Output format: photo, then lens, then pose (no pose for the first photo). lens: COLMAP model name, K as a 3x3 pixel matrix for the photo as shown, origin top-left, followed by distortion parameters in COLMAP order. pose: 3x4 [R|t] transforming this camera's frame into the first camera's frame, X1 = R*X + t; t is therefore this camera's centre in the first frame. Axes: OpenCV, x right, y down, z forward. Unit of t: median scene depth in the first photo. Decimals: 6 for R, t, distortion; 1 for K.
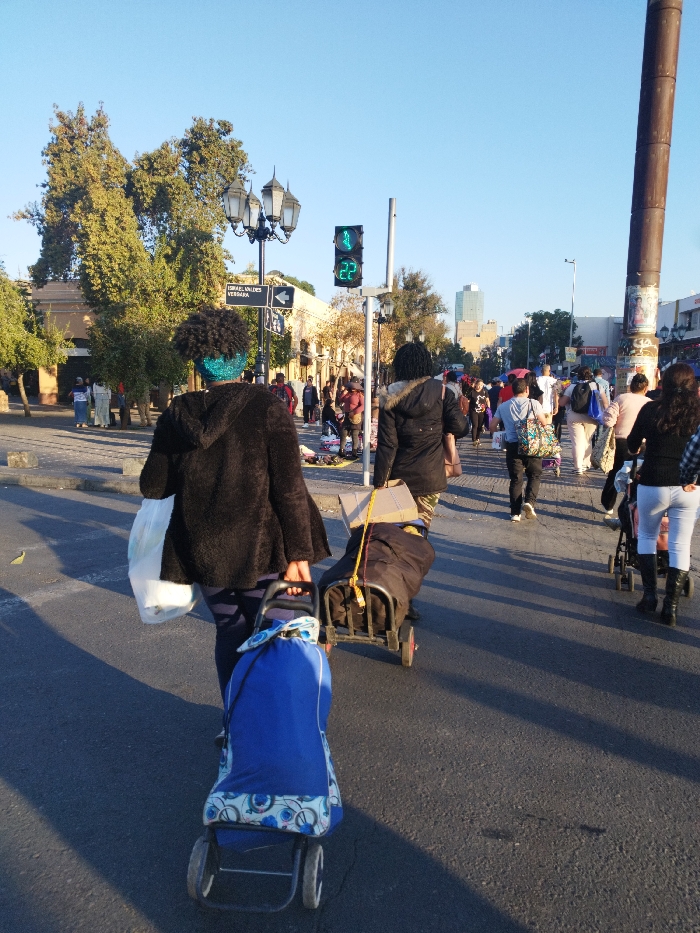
lens RADIAL K [[666.0, 0, 352.3], [0, 666.0, 470.6], [0, 0, 1]] dist [0.046218, -0.033692]
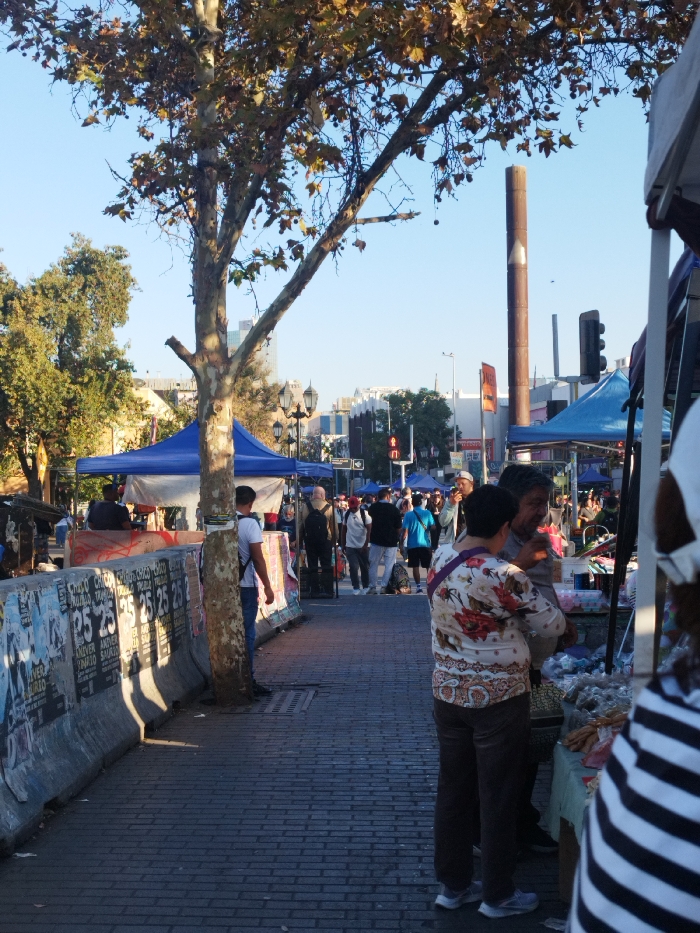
lens RADIAL K [[1334.4, 0, 351.4], [0, 1334.4, 468.4], [0, 0, 1]] dist [0.167230, -0.973181]
pose [[0.967495, -0.026296, 0.251519, -0.120581], [0.064135, 0.987577, -0.143452, 0.037604], [-0.244622, 0.154920, 0.957162, -0.308099]]
